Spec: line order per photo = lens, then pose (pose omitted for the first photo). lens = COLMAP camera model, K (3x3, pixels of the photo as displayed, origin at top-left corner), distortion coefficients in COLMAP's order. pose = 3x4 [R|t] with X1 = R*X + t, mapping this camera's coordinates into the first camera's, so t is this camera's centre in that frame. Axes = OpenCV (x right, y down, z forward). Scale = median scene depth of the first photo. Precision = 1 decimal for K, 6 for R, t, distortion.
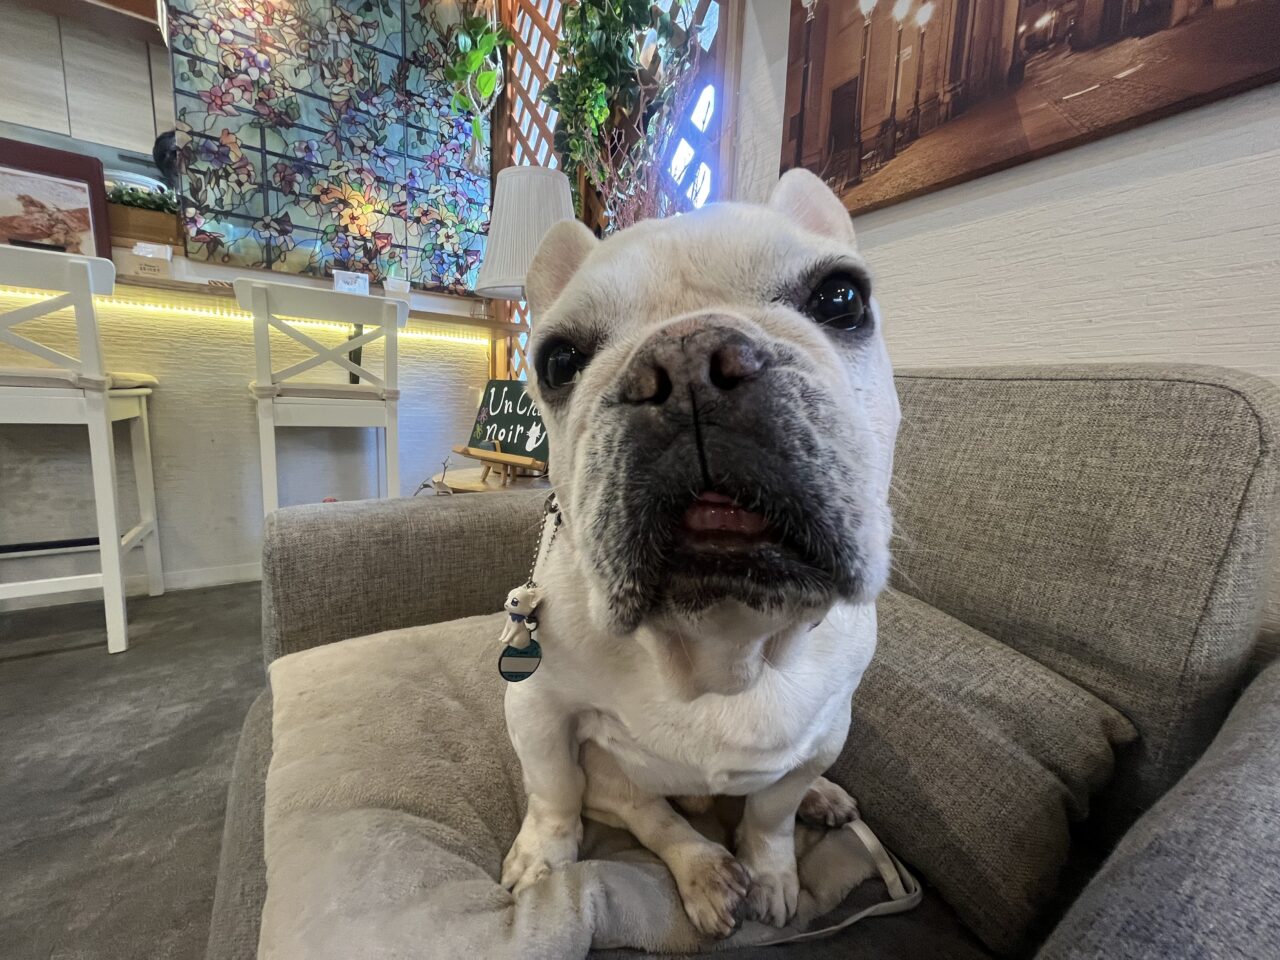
lens RADIAL K [[512.1, 0, 639.4], [0, 512.1, 479.5], [0, 0, 1]] dist [-0.003416, 0.000306]
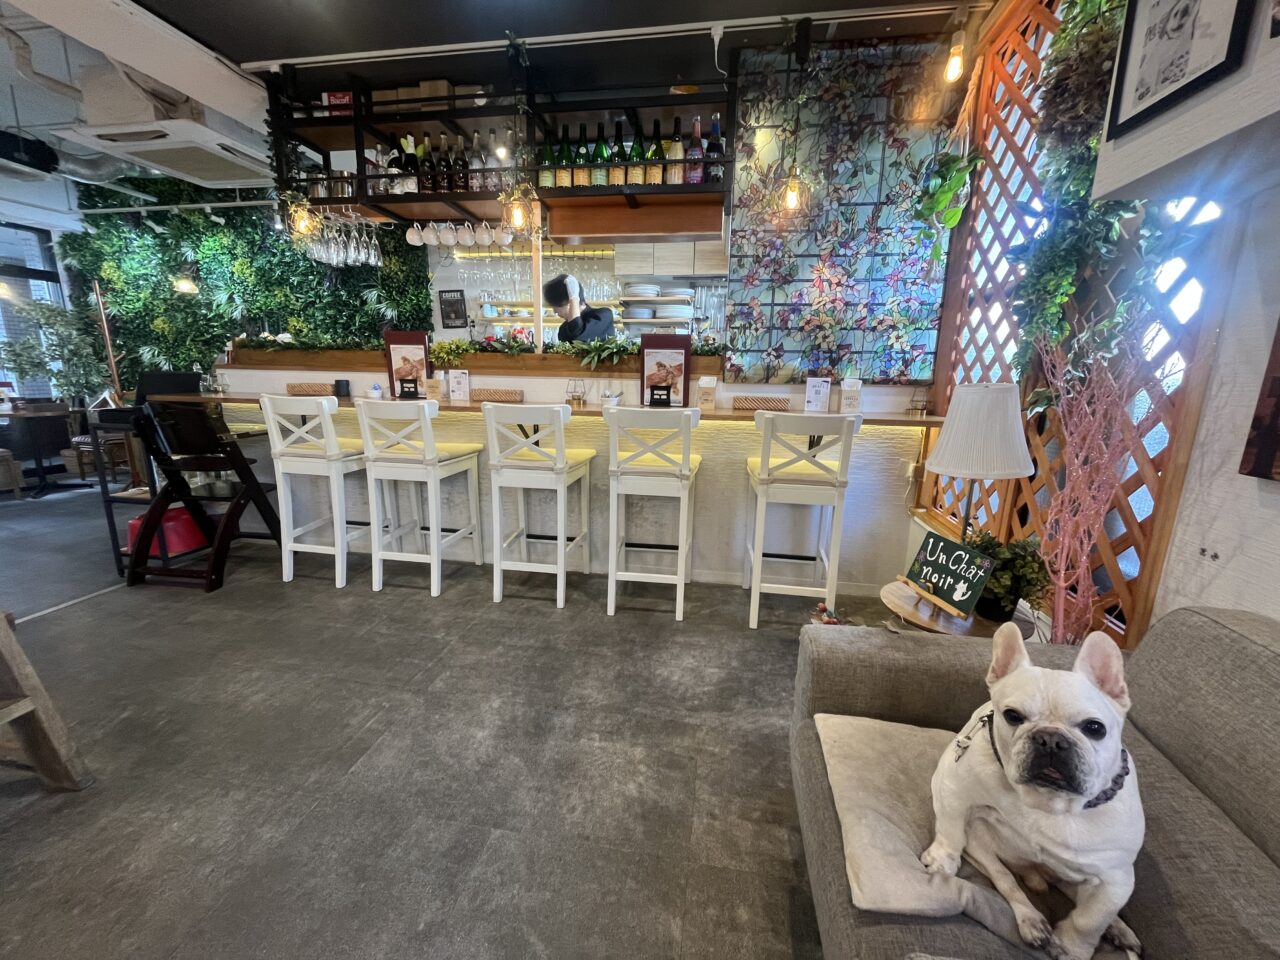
lens RADIAL K [[512.1, 0, 641.2], [0, 512.1, 481.8], [0, 0, 1]] dist [-0.003416, 0.000306]
pose [[0.729038, 0.112468, -0.675170, 0.040235], [-0.083989, 0.993653, 0.074830, -0.236536], [0.679300, 0.002153, 0.733857, -0.363205]]
